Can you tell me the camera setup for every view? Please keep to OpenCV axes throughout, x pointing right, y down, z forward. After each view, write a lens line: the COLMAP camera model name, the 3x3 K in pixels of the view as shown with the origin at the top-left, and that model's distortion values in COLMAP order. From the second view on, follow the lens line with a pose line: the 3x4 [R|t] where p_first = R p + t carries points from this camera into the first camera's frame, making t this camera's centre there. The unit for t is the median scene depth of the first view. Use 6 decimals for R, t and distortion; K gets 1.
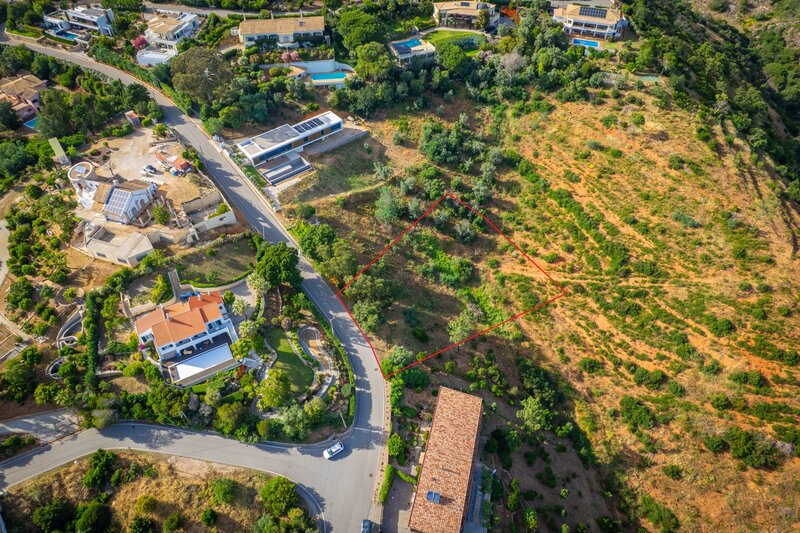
lens RADIAL K [[511.0, 0, 395.7], [0, 511.0, 264.1], [0, 0, 1]] dist [-0.073601, 0.065261]
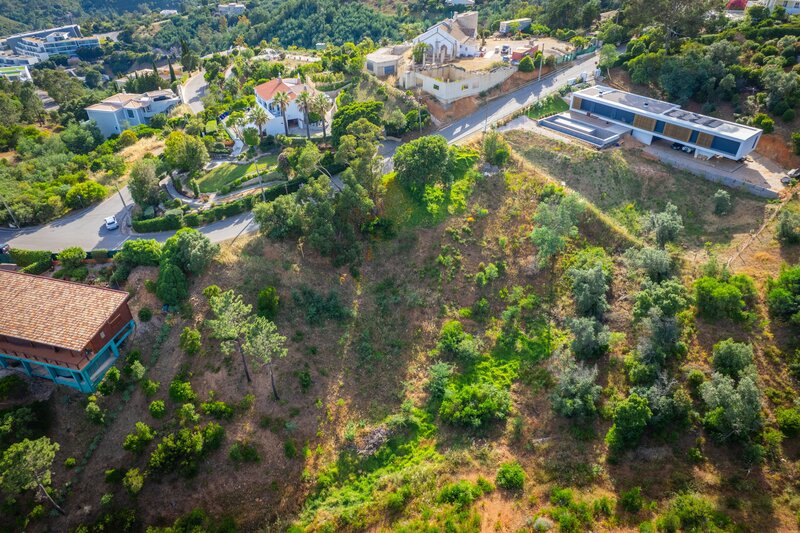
lens RADIAL K [[511.0, 0, 395.7], [0, 511.0, 264.1], [0, 0, 1]] dist [-0.073601, 0.065261]
pose [[0.004867, 0.570587, -0.821222, 0.411524], [-0.732575, 0.561029, 0.385463, -0.172472], [0.680669, 0.599731, 0.420728, 0.710220]]
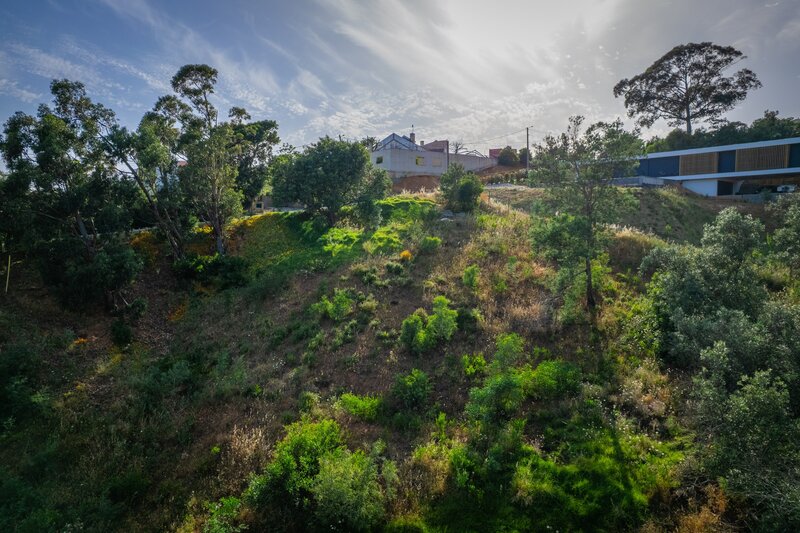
lens RADIAL K [[511.0, 0, 395.7], [0, 511.0, 264.1], [0, 0, 1]] dist [-0.073601, 0.065261]
pose [[-0.018030, 0.077090, -0.996861, 0.197077], [-0.729700, 0.680591, 0.065830, -0.055679], [0.683529, 0.728597, 0.043981, 0.959695]]
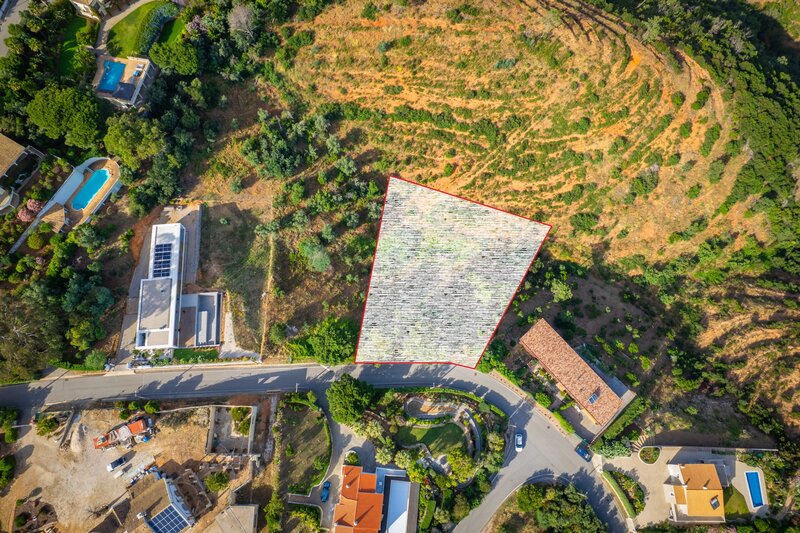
lens RADIAL K [[511.0, 0, 395.7], [0, 511.0, 264.1], [0, 0, 1]] dist [-0.073601, 0.065261]
pose [[0.566719, -0.778772, 0.268967, -0.201126], [0.603299, 0.614568, 0.508269, -0.502976], [-0.561124, -0.125778, 0.818120, 0.145698]]
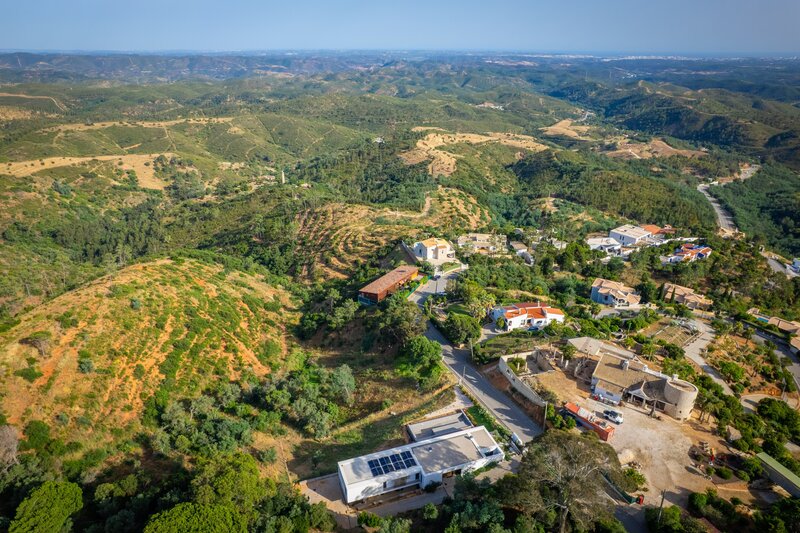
lens RADIAL K [[511.0, 0, 395.7], [0, 511.0, 264.1], [0, 0, 1]] dist [-0.073601, 0.065261]
pose [[-0.941722, -0.136610, 0.307404, -0.370482], [0.245095, 0.347271, 0.905169, -1.024549], [-0.230408, 0.927761, -0.293550, 1.056224]]
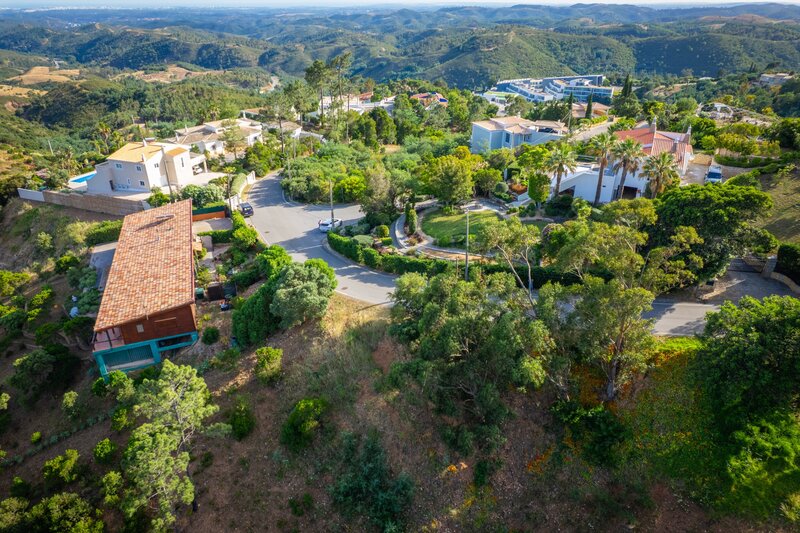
lens RADIAL K [[511.0, 0, 395.7], [0, 511.0, 264.1], [0, 0, 1]] dist [-0.073601, 0.065261]
pose [[-0.819199, 0.269541, -0.506222, 0.119523], [-0.420161, 0.318724, 0.849635, -0.169278], [0.390357, 0.908715, -0.147848, 0.831840]]
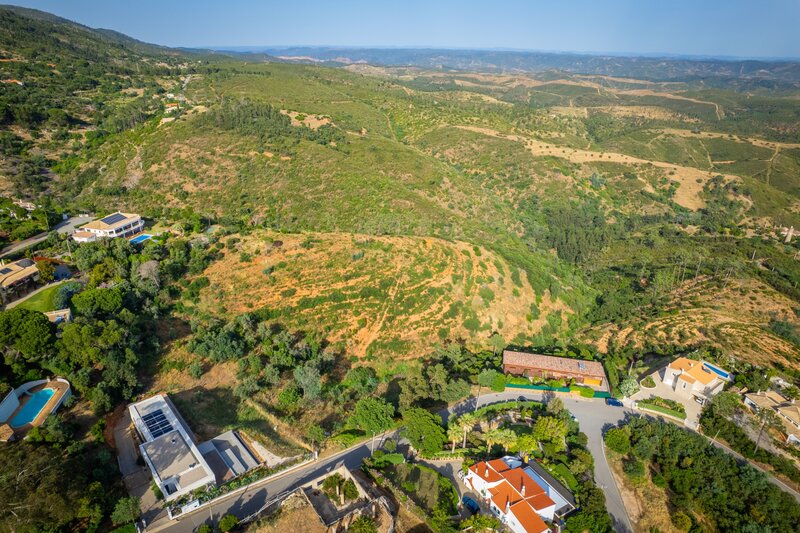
lens RADIAL K [[511.0, 0, 395.7], [0, 511.0, 264.1], [0, 0, 1]] dist [-0.073601, 0.065261]
pose [[-0.026081, -0.395019, 0.918303, -0.811179], [0.727442, 0.622585, 0.288473, -0.410942], [-0.685674, 0.675535, 0.271116, 0.482261]]
